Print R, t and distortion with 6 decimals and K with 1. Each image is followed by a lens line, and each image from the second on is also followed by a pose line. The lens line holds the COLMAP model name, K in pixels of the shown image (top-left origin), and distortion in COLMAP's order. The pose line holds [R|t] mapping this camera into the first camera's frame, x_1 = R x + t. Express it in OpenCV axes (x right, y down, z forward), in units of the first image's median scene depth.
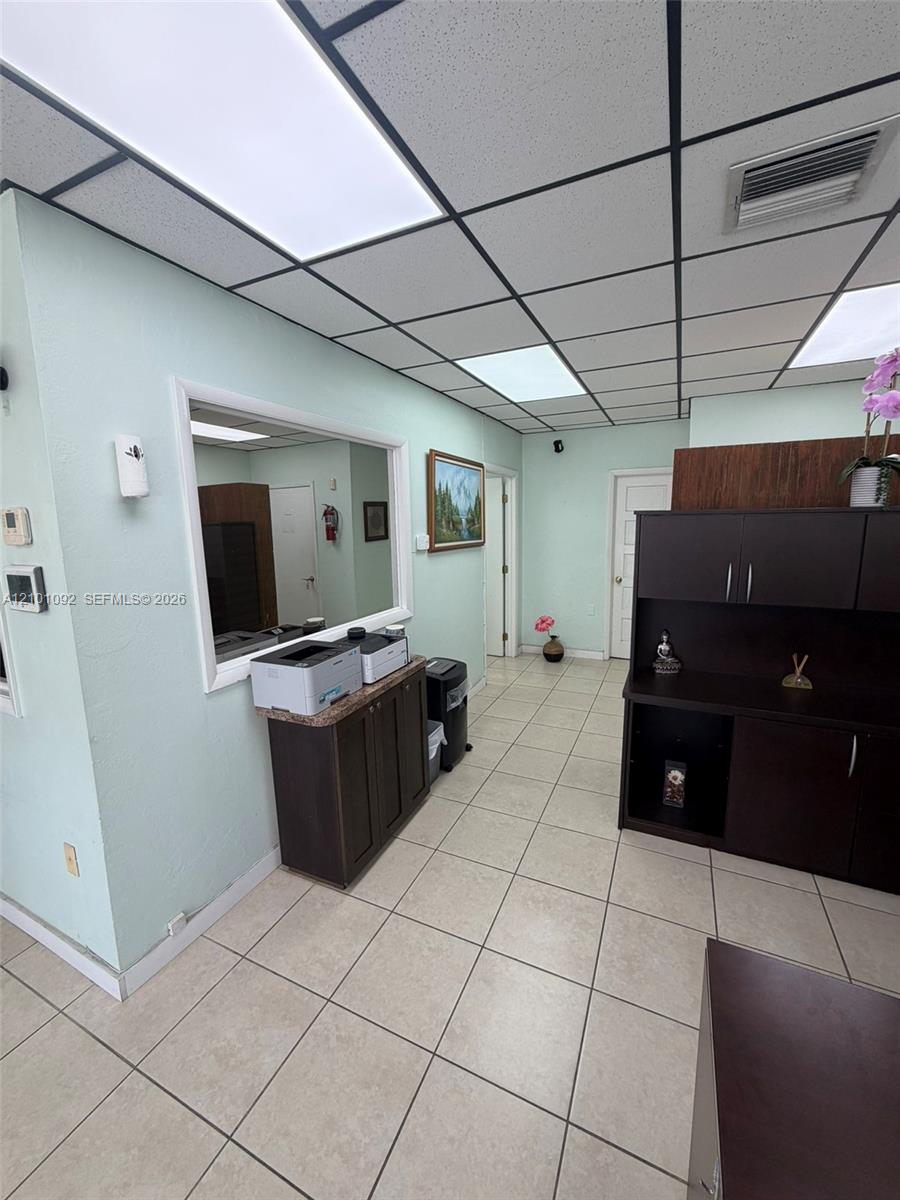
lens RADIAL K [[478.0, 0, 450.9], [0, 478.0, 596.2], [0, 0, 1]] dist [-0.000132, 0.000141]
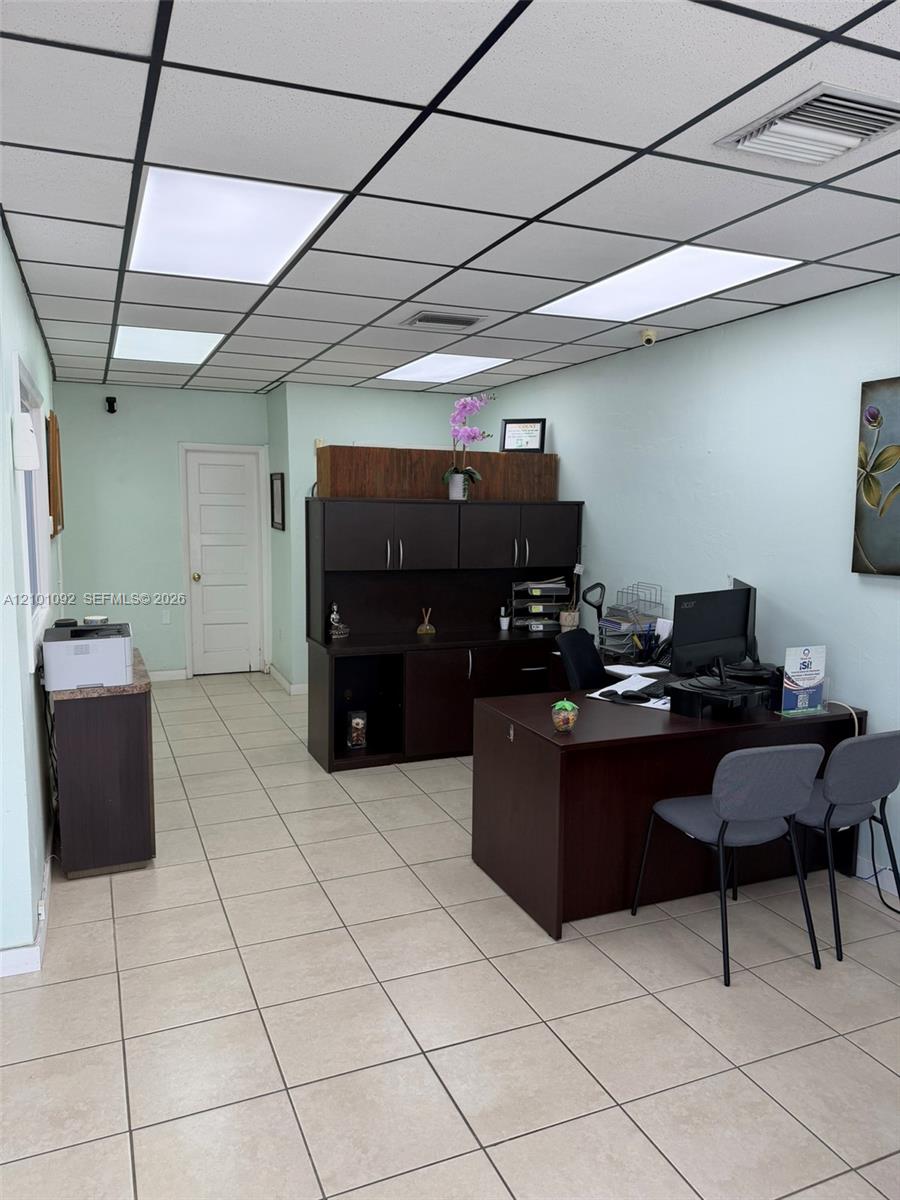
lens RADIAL K [[836.5, 0, 445.6], [0, 836.5, 601.4], [0, 0, 1]] dist [0.118126, -0.168307]
pose [[0.666191, -0.061225, 0.743263, -0.901110], [0.095175, 0.995455, -0.003306, 0.107515], [-0.739683, 0.072942, 0.668991, -0.562740]]
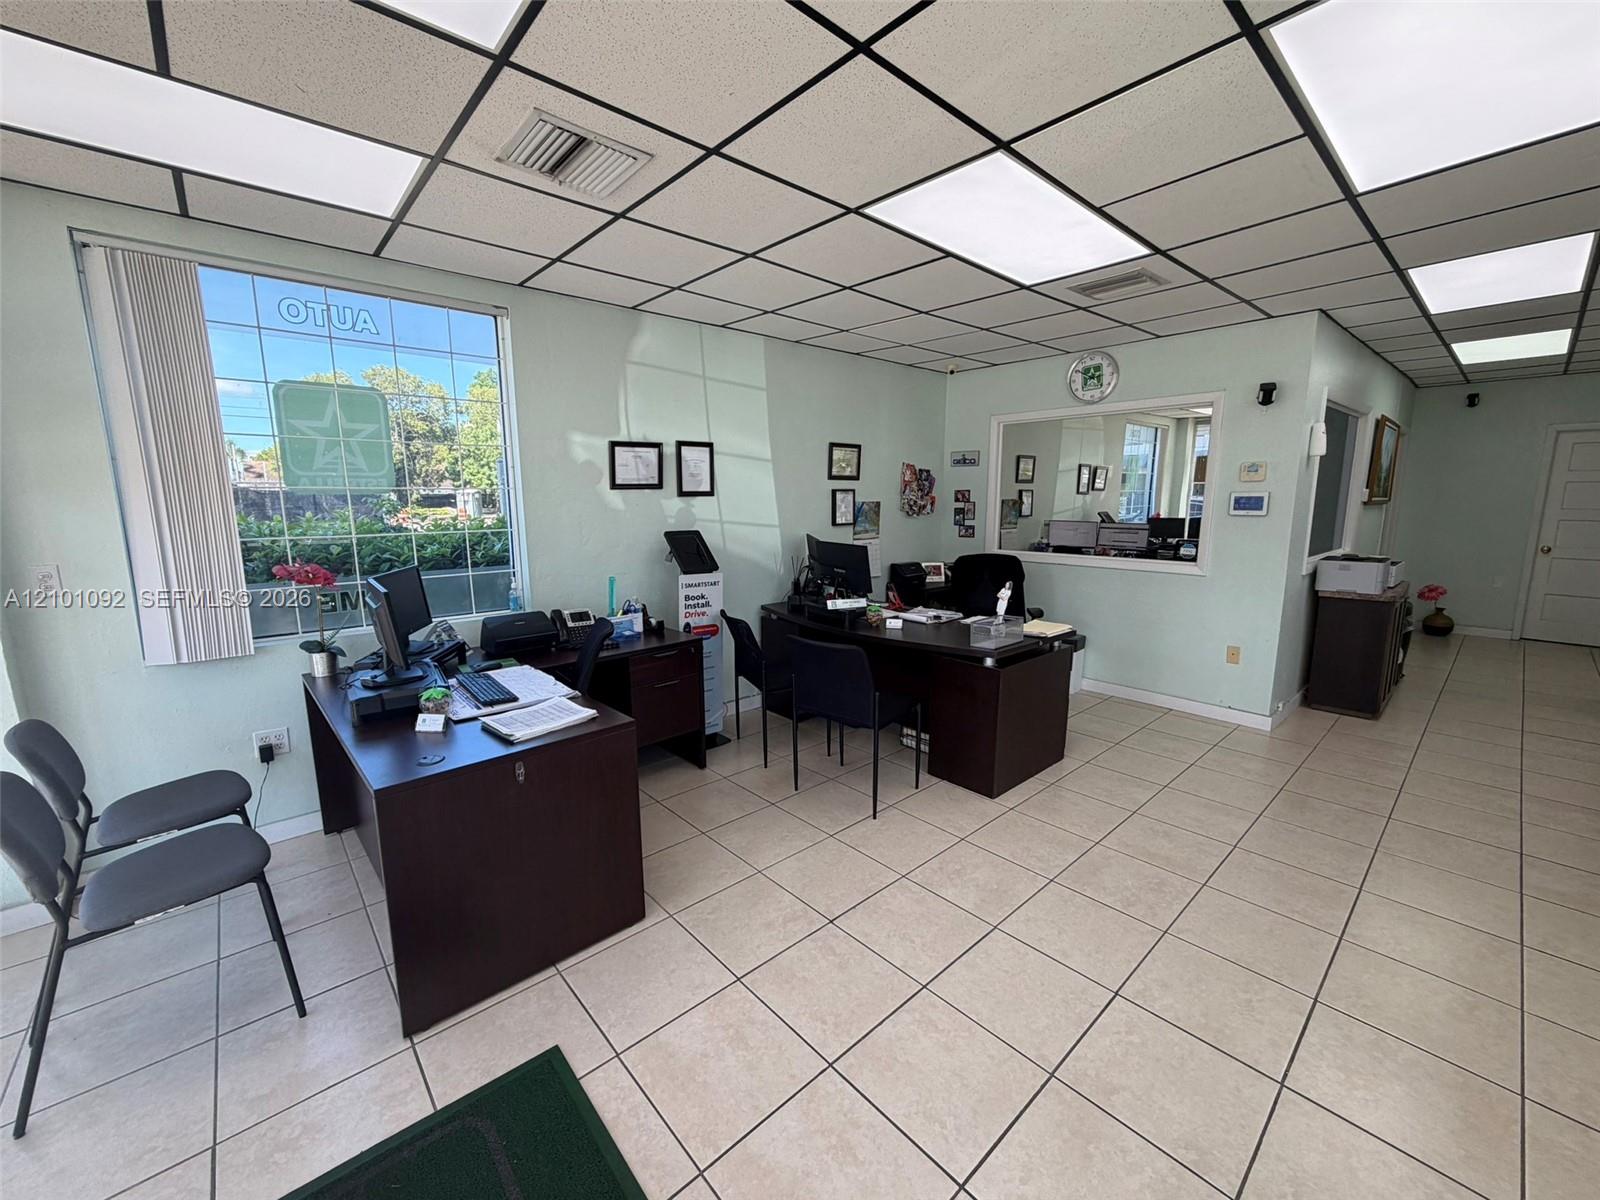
lens RADIAL K [[637.3, 0, 795.9], [0, 637.3, 598.5], [0, 0, 1]] dist [-0.000132, 0.000141]
pose [[0.919037, 0.078136, -0.386348, -0.938954], [-0.074736, 0.996918, 0.023839, 0.268694], [0.387020, 0.006965, 0.922045, -1.264376]]
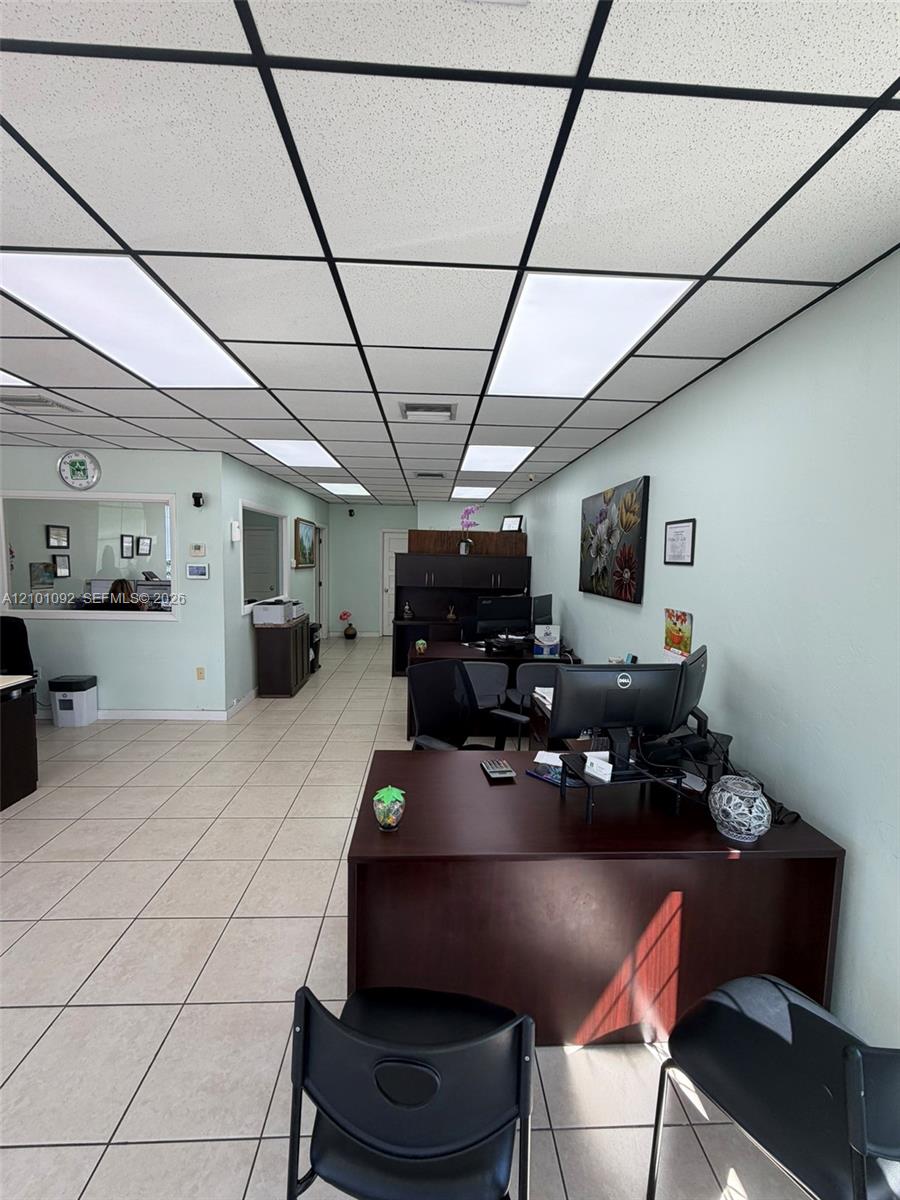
lens RADIAL K [[478.0, 0, 450.9], [0, 478.0, 596.2], [0, 0, 1]] dist [-0.000132, 0.000141]
pose [[0.883724, -0.000143, 0.468009, -0.538219], [0.035027, 0.997215, -0.065836, 0.229819], [-0.466696, 0.074574, 0.881268, -1.357908]]
